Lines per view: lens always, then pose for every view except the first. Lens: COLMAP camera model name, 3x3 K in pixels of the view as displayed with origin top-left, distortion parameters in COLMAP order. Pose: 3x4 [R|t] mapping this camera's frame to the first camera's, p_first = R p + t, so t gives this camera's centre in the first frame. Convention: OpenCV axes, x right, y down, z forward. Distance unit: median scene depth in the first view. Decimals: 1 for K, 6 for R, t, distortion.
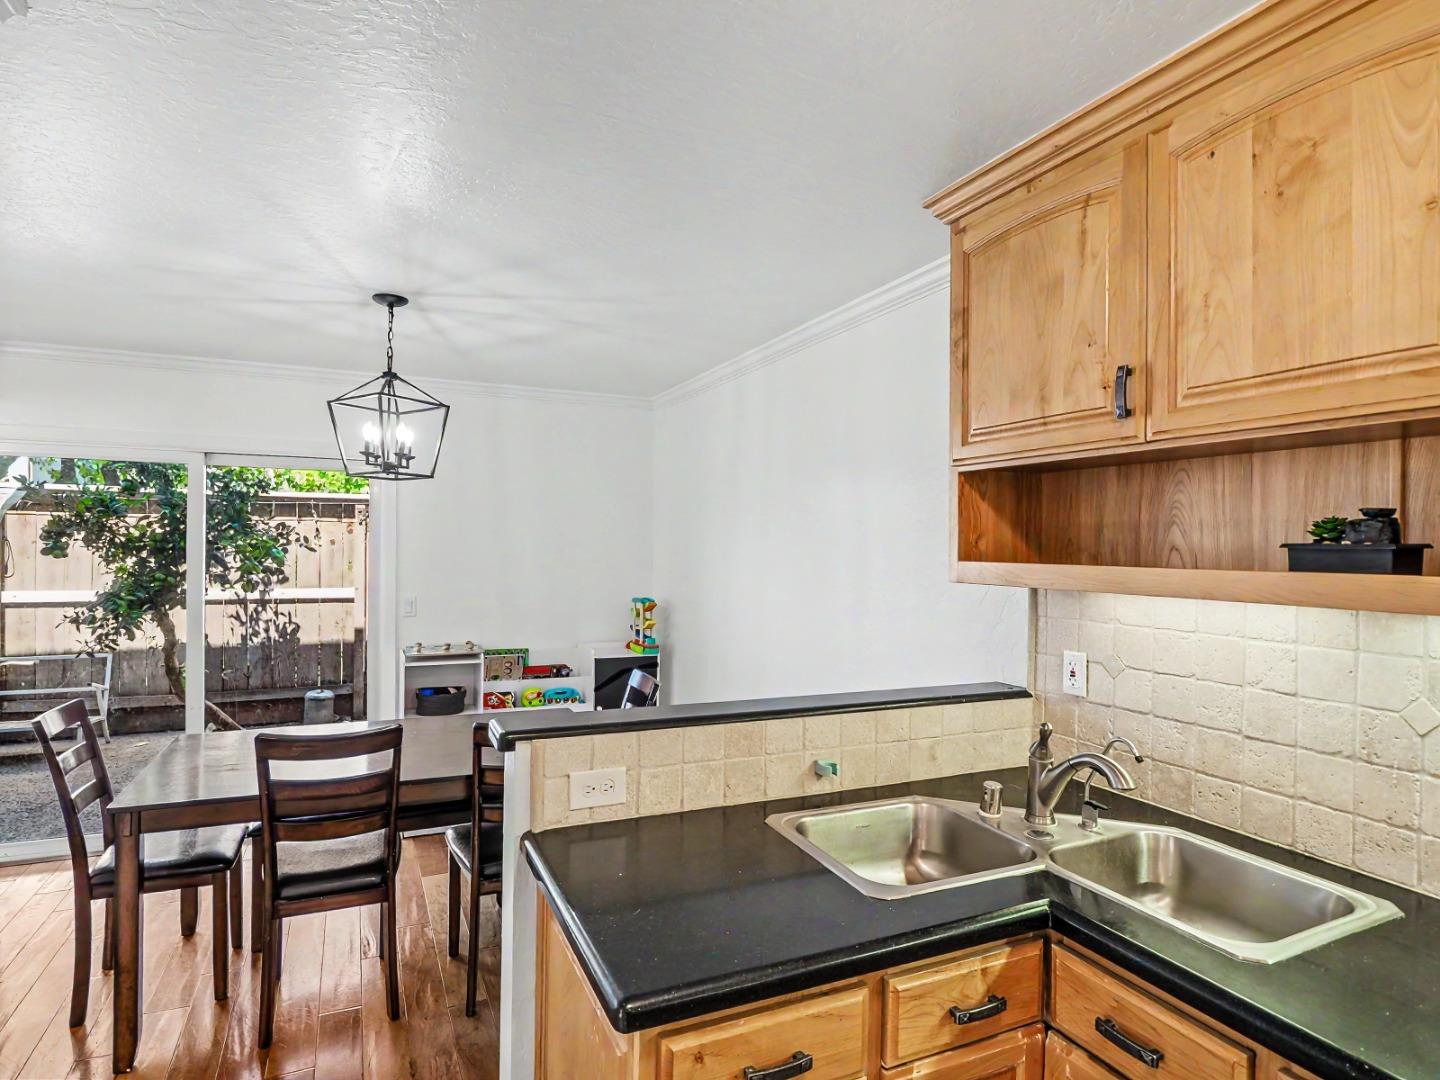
lens RADIAL K [[795.0, 0, 714.8], [0, 795.0, 547.9], [0, 0, 1]] dist [-0.011263, -0.002609]
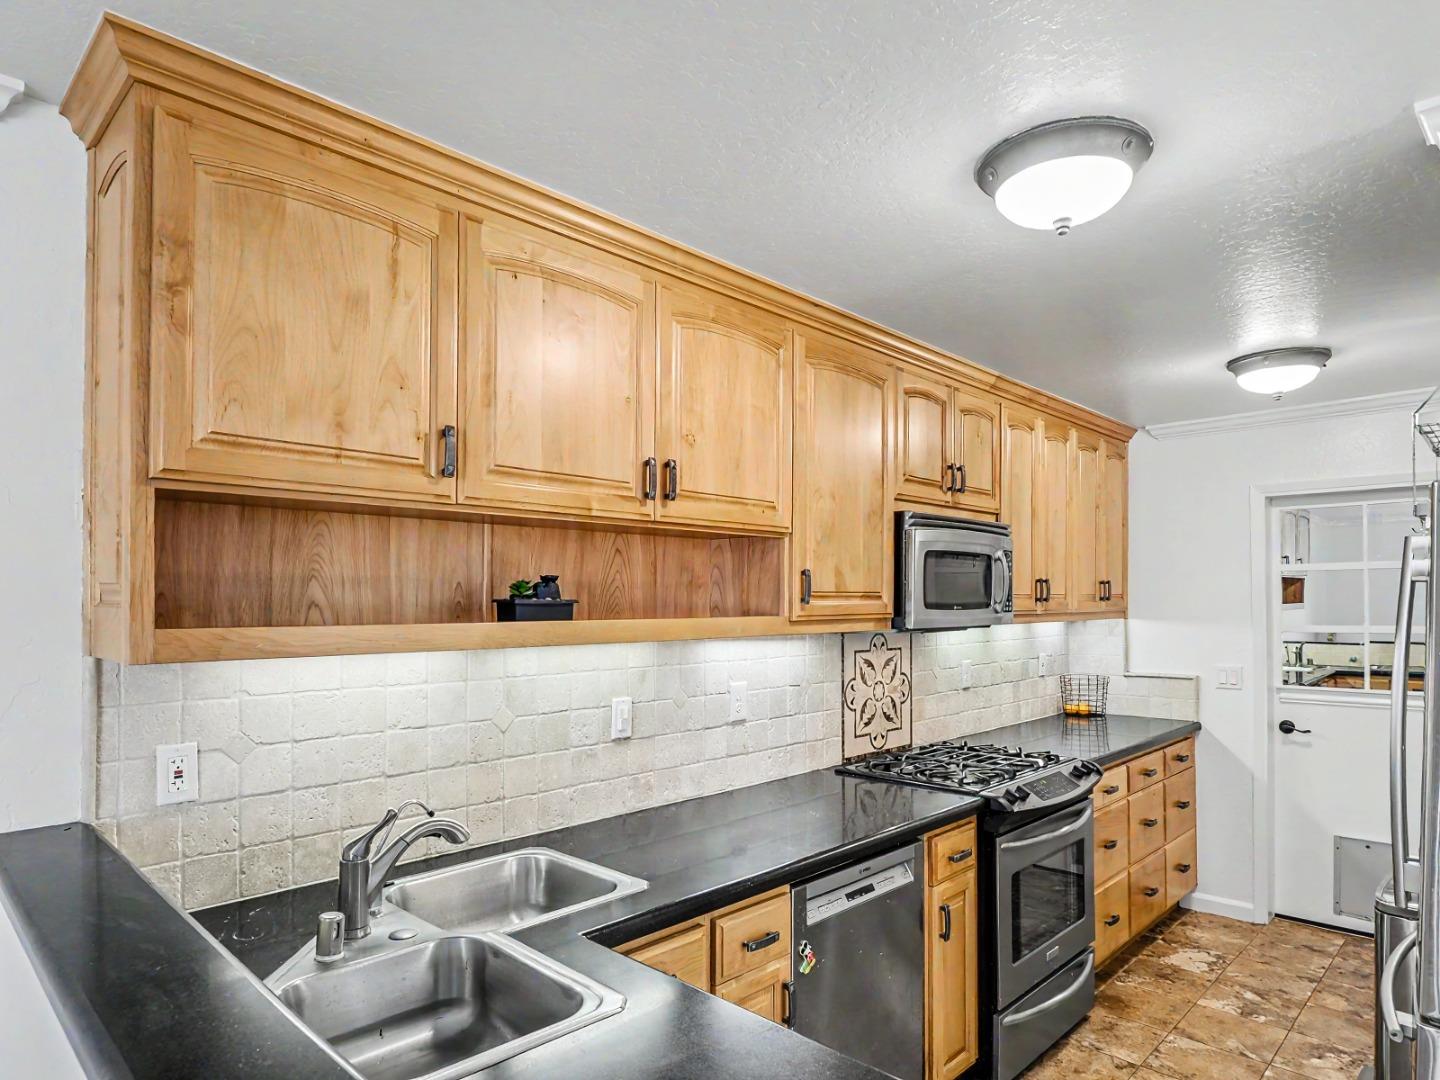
lens RADIAL K [[858.9, 0, 679.6], [0, 858.9, 588.3], [0, 0, 1]] dist [-0.005343, -0.001392]
pose [[-0.344595, 0.002786, 0.938747, -0.473264], [0.000669, 0.999996, -0.002722, -0.013903], [-0.938751, -0.000310, -0.344596, 0.843121]]
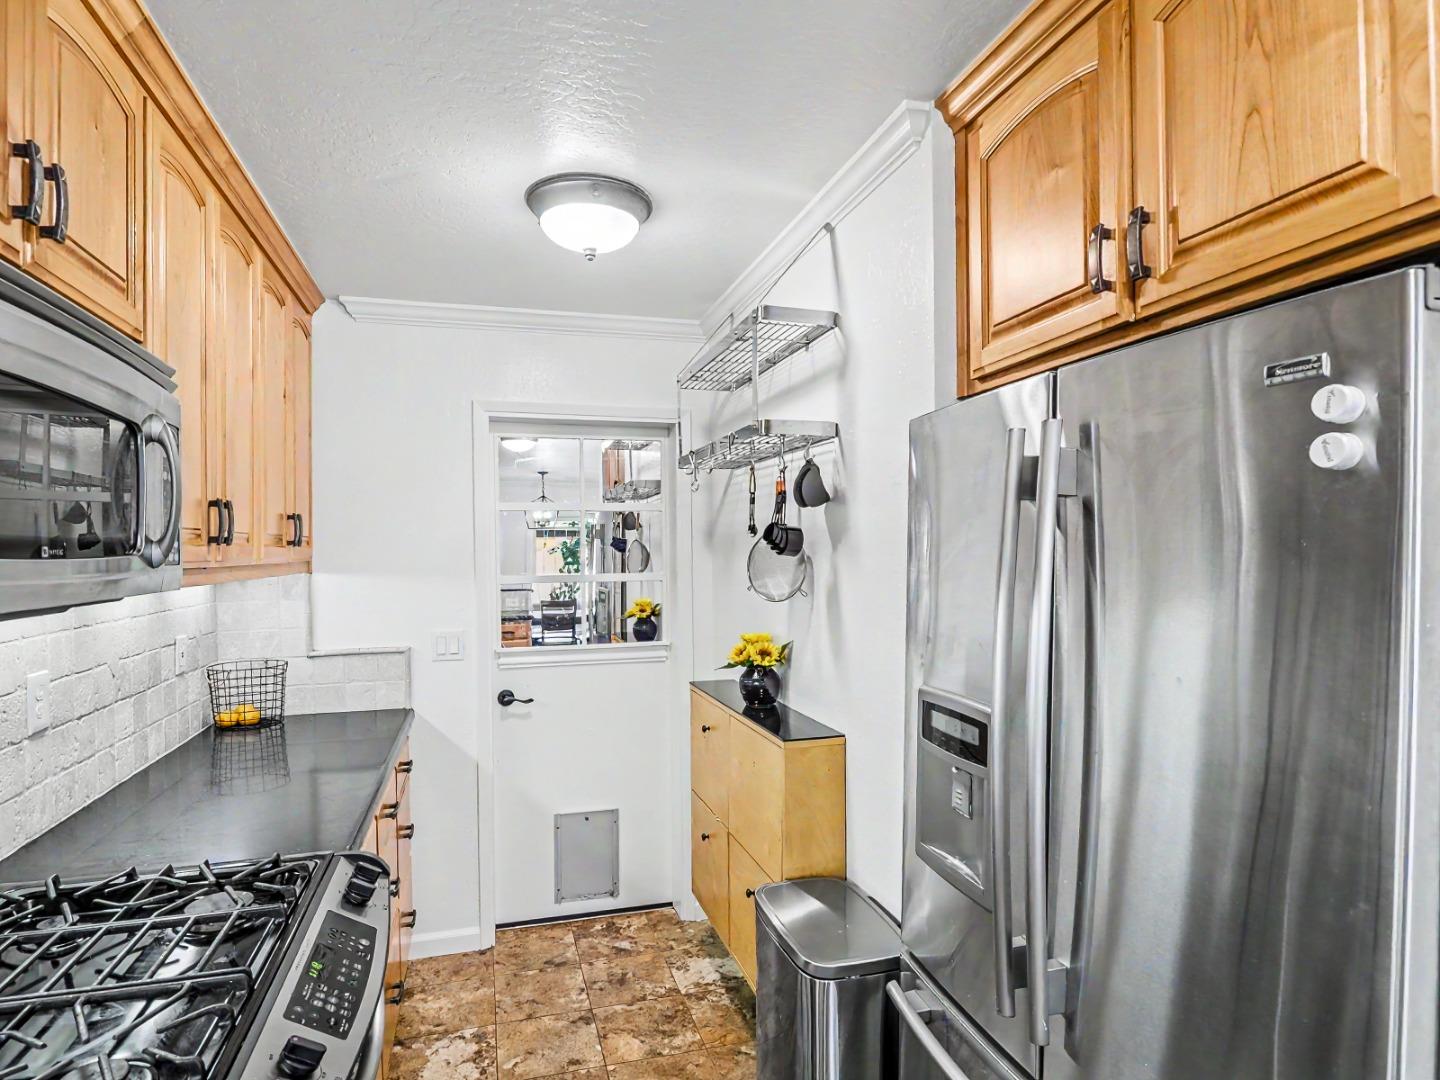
lens RADIAL K [[800.6, 0, 719.7], [0, 800.6, 565.4], [0, 0, 1]] dist [-0.003604, -0.000543]
pose [[-0.990433, -0.005605, 0.137880, 0.317275], [-0.002538, 0.999746, 0.022412, 0.012674], [-0.137971, 0.021848, -0.990195, 0.281522]]
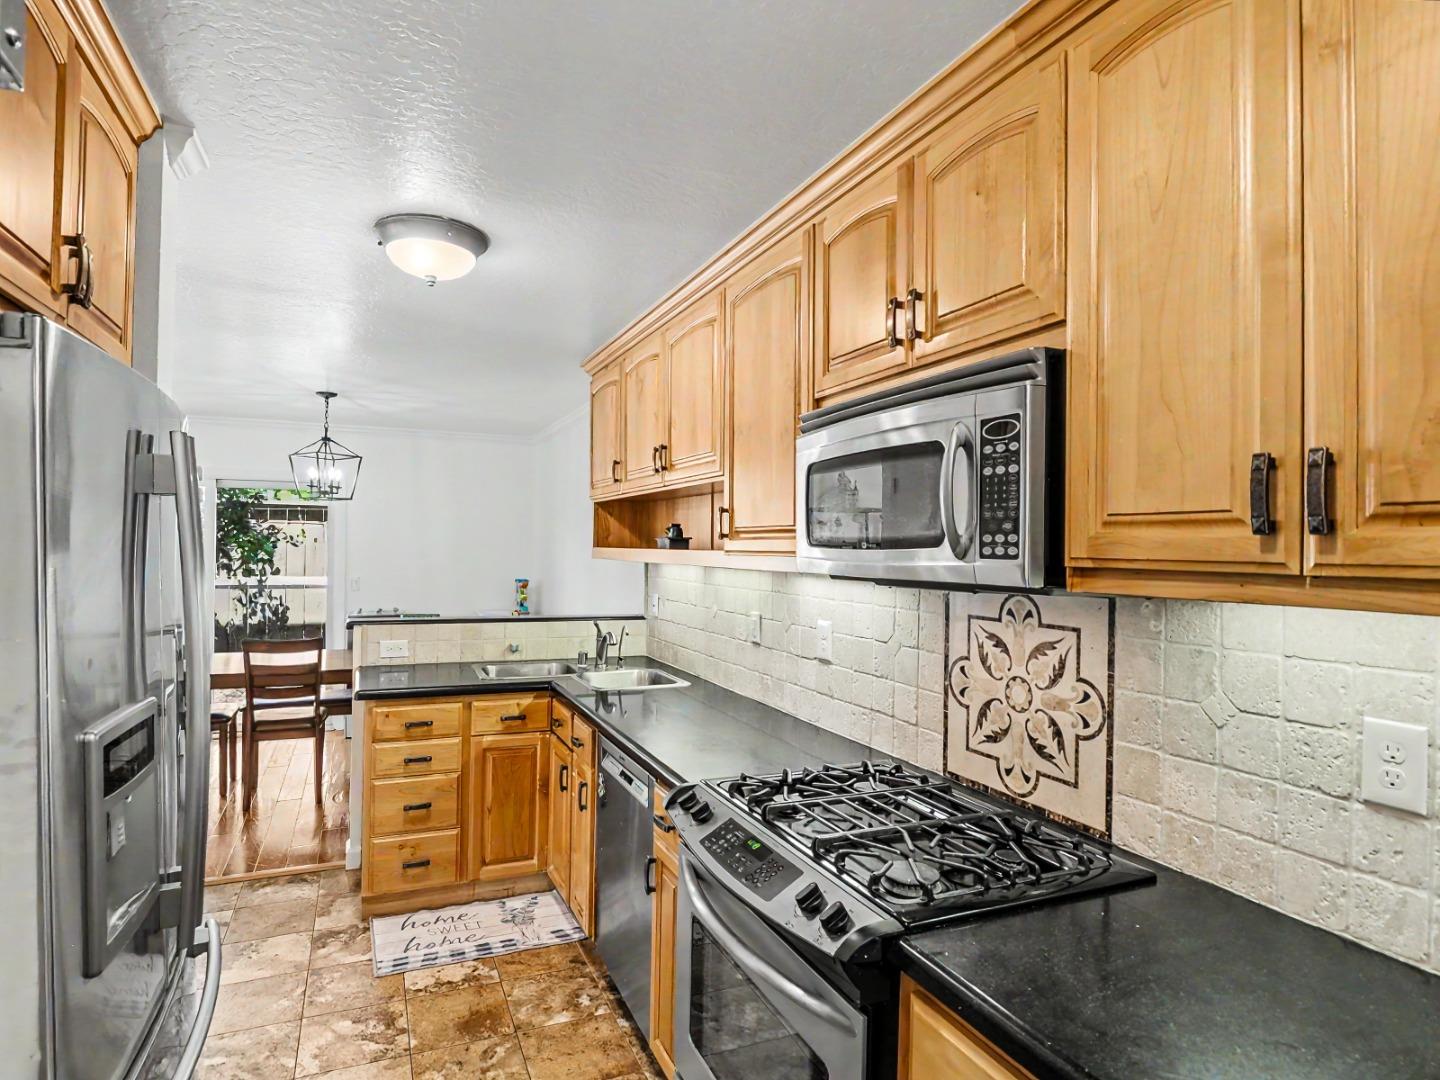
lens RADIAL K [[817.5, 0, 720.0], [0, 817.5, 540.0], [0, 0, 1]] dist [-0.016503, -0.000912]
pose [[0.999900, 0.002161, -0.013945, 0.652672], [-0.002322, 0.999930, -0.011574, 0.021316], [0.013919, 0.011605, 0.999836, -1.033676]]
